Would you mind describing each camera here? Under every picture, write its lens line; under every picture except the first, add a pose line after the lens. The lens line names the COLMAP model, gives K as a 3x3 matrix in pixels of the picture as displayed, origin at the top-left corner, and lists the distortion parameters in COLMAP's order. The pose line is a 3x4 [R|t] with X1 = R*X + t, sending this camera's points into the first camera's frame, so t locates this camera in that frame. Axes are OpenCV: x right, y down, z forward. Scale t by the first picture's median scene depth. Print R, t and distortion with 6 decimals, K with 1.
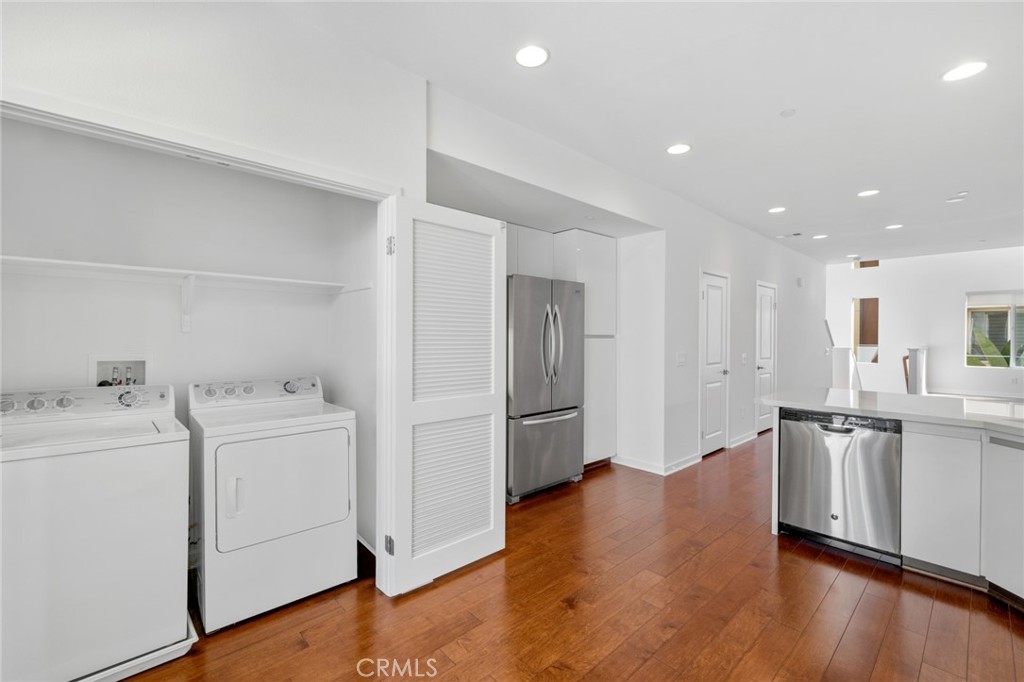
lens RADIAL K [[435.3, 0, 512.0], [0, 435.3, 341.0], [0, 0, 1]] dist [0.002006, 0.000168]
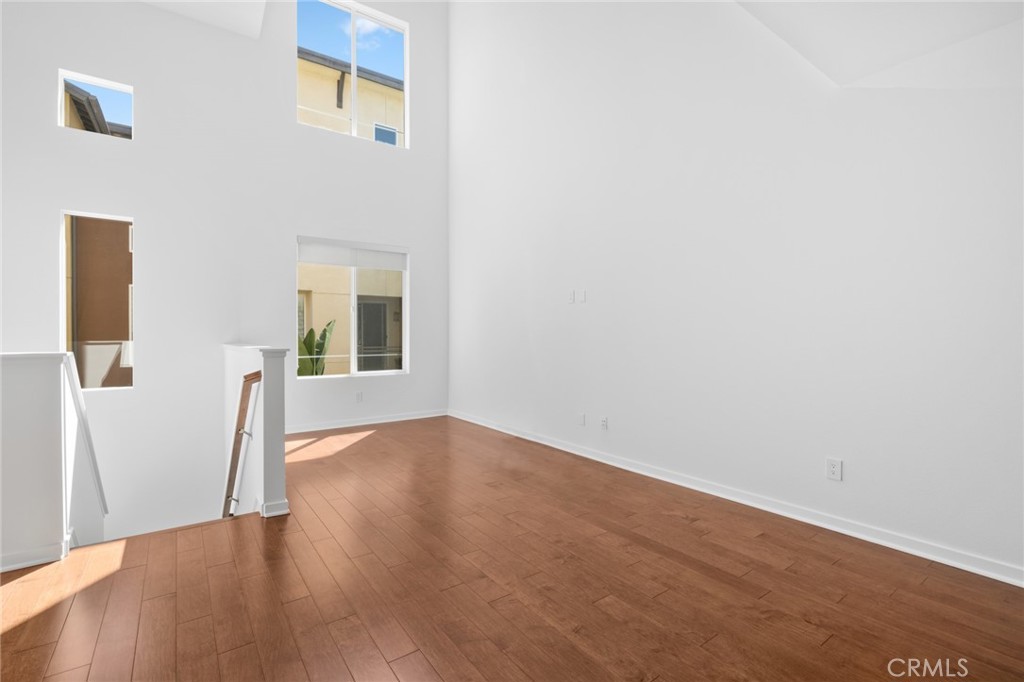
lens RADIAL K [[450.9, 0, 512.0], [0, 450.9, 341.0], [0, 0, 1]] dist [-0.004185, -0.000001]
pose [[0.097843, -0.013867, 0.995105, 1.197179], [0.005177, 0.999896, 0.013425, 0.016320], [-0.995188, 0.003838, 0.097904, 1.568019]]
